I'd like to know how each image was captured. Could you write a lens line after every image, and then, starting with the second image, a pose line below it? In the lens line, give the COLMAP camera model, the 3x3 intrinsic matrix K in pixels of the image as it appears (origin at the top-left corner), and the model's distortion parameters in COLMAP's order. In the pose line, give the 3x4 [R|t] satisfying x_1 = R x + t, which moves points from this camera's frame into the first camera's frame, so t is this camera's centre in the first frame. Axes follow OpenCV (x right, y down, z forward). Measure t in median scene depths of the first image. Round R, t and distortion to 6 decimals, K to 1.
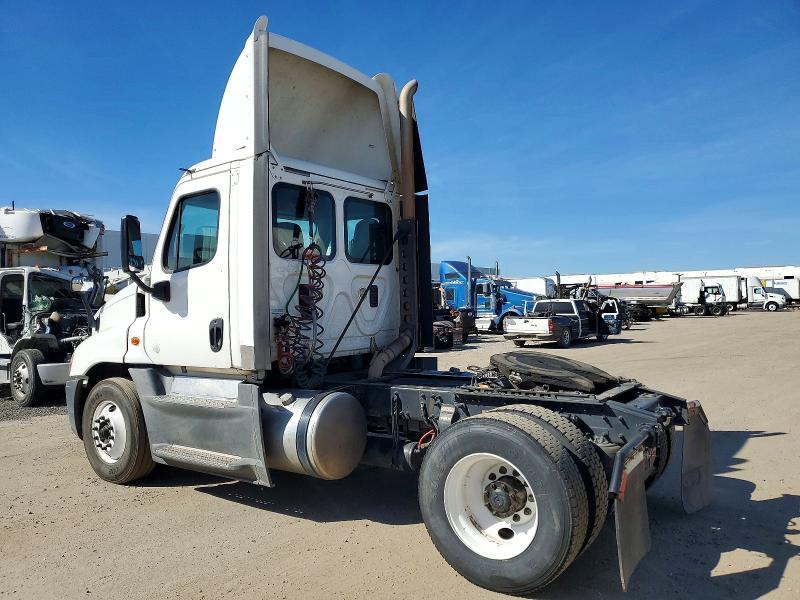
lens RADIAL K [[619.7, 0, 395.9], [0, 619.7, 291.3], [0, 0, 1]] dist [-0.015632, -0.031310]
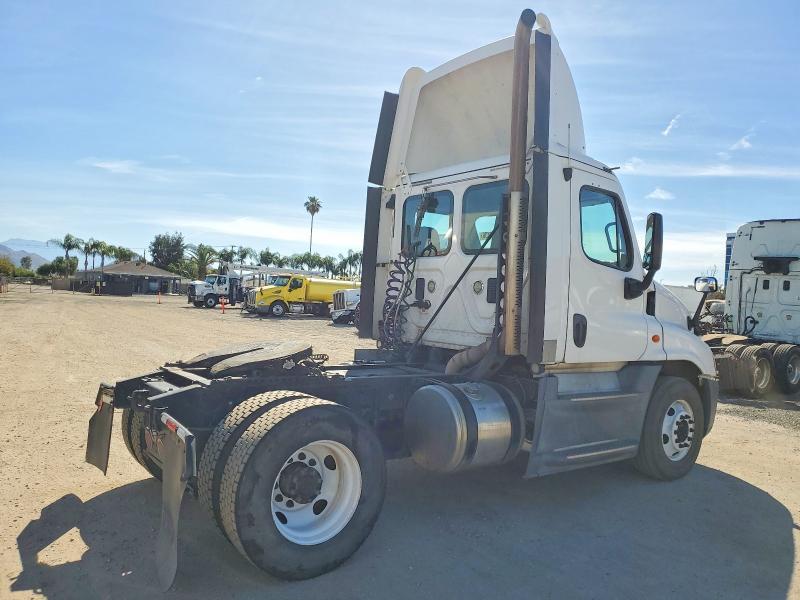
lens RADIAL K [[619.7, 0, 399.8], [0, 619.7, 296.5], [0, 0, 1]] dist [-0.015632, -0.031310]
pose [[-0.269493, 0.003054, -0.962998, 0.909046], [-0.010189, 0.999930, 0.006023, 0.014447], [0.962949, 0.011435, -0.269443, 1.184440]]
